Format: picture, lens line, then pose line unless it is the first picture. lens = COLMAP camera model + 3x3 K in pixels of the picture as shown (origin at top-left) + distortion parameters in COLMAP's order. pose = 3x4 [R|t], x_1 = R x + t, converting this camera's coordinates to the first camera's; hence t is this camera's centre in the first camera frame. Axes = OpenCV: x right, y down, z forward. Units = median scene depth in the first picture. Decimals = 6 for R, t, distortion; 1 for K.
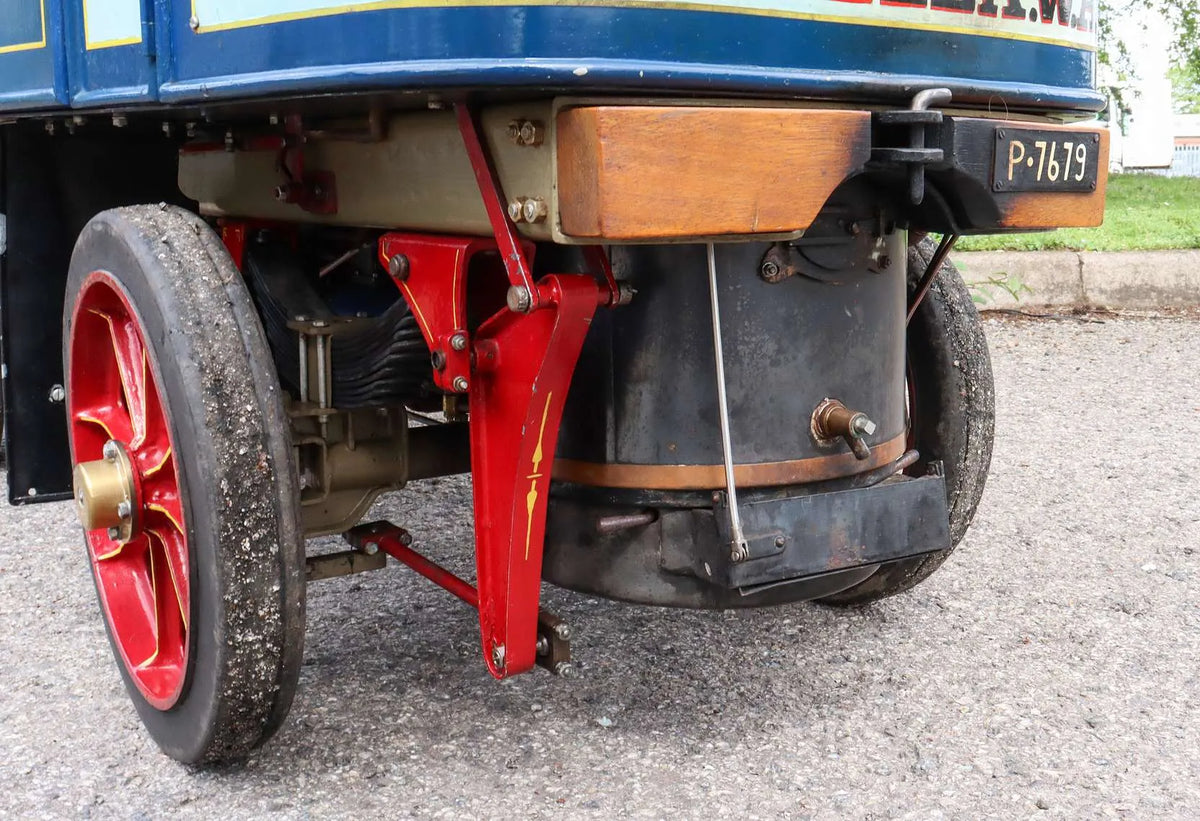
lens RADIAL K [[1427.7, 0, 699.1], [0, 1427.7, 441.1], [0, 0, 1]] dist [-0.098802, 0.000000]
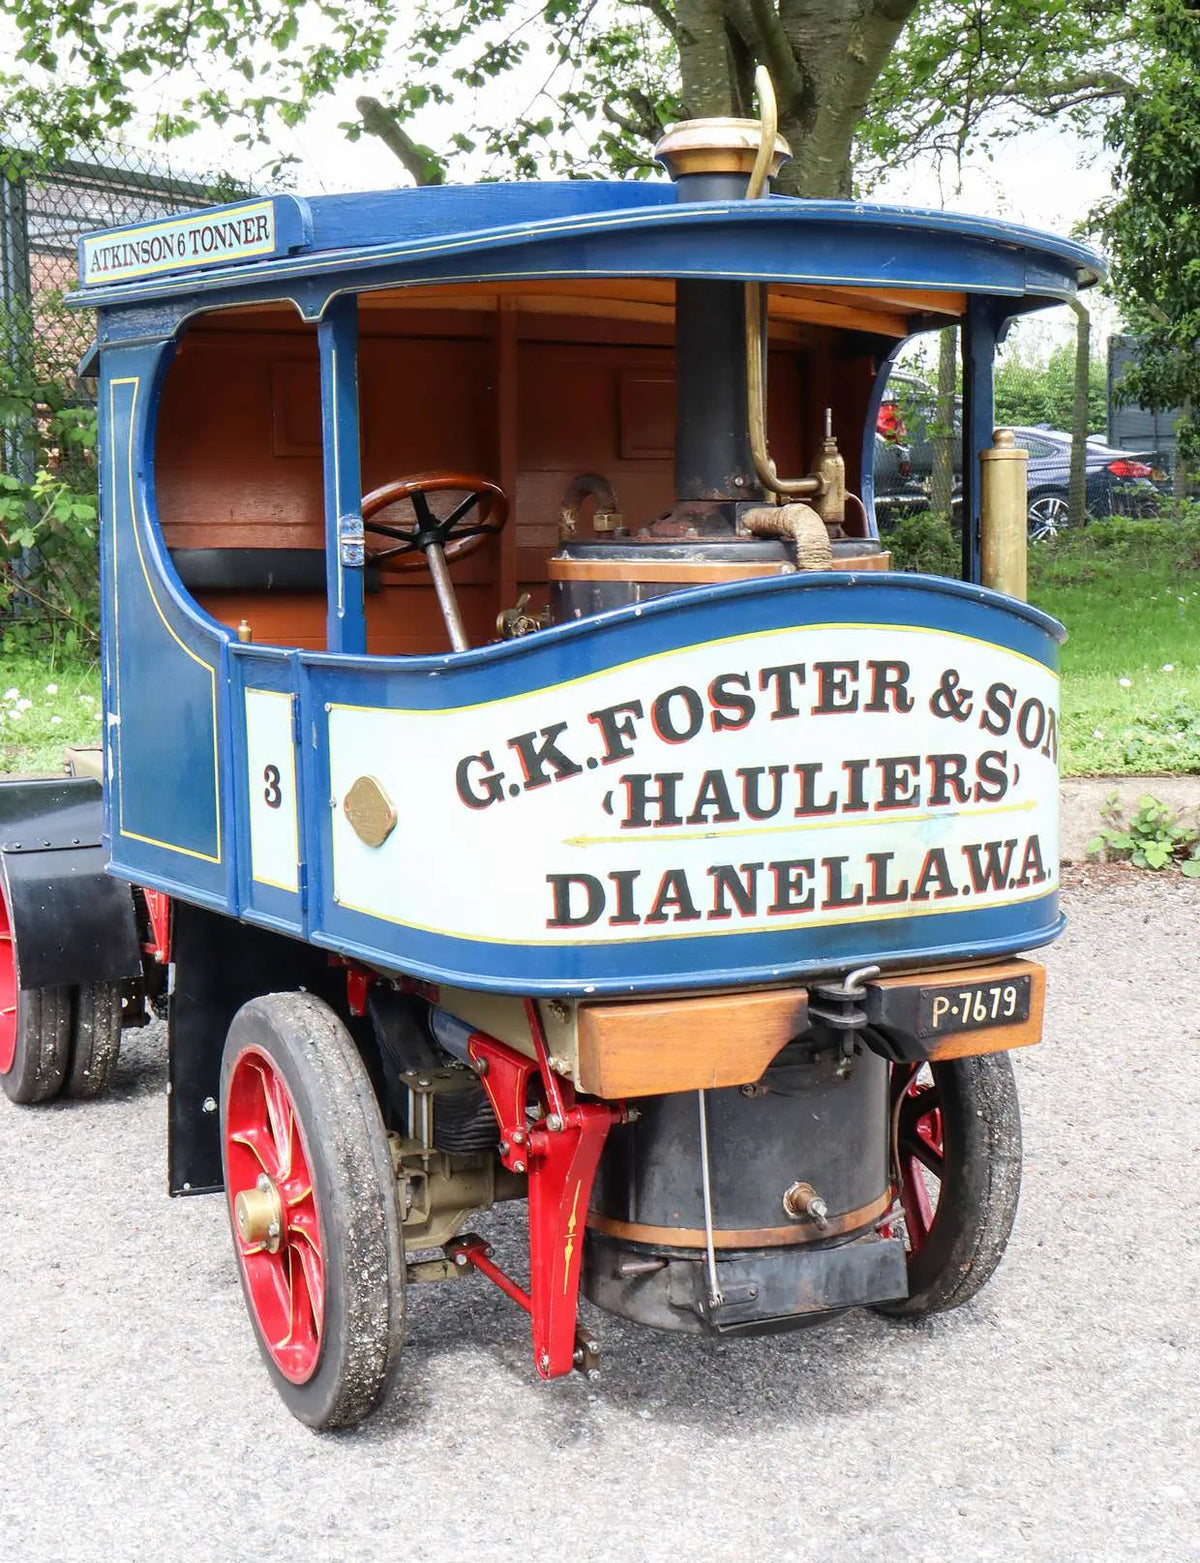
lens RADIAL K [[2410.4, 0, 522.3], [0, 2410.4, 844.8], [0, 0, 1]] dist [-0.039812, 0.000000]
pose [[0.971839, 0.023065, -0.234515, 0.337358], [-0.027314, 0.999516, -0.014886, -0.284050], [0.234058, 0.020872, 0.971999, -1.144939]]
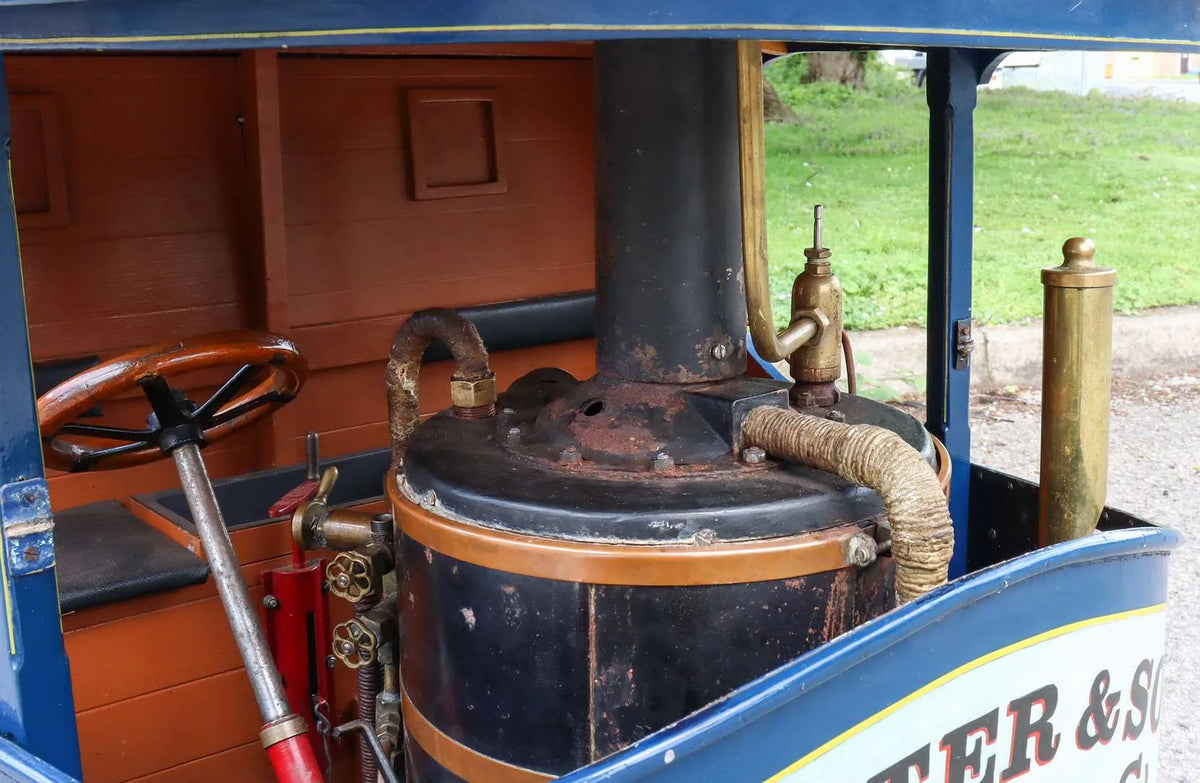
lens RADIAL K [[1412.5, 0, 644.9], [0, 1412.5, 352.9], [0, 0, 1]] dist [-0.116137, 0.000000]
pose [[0.998257, -0.026613, 0.052670, -0.056892], [0.024106, 0.998571, 0.047690, -0.673539], [-0.053864, -0.046337, 0.997473, 0.212966]]
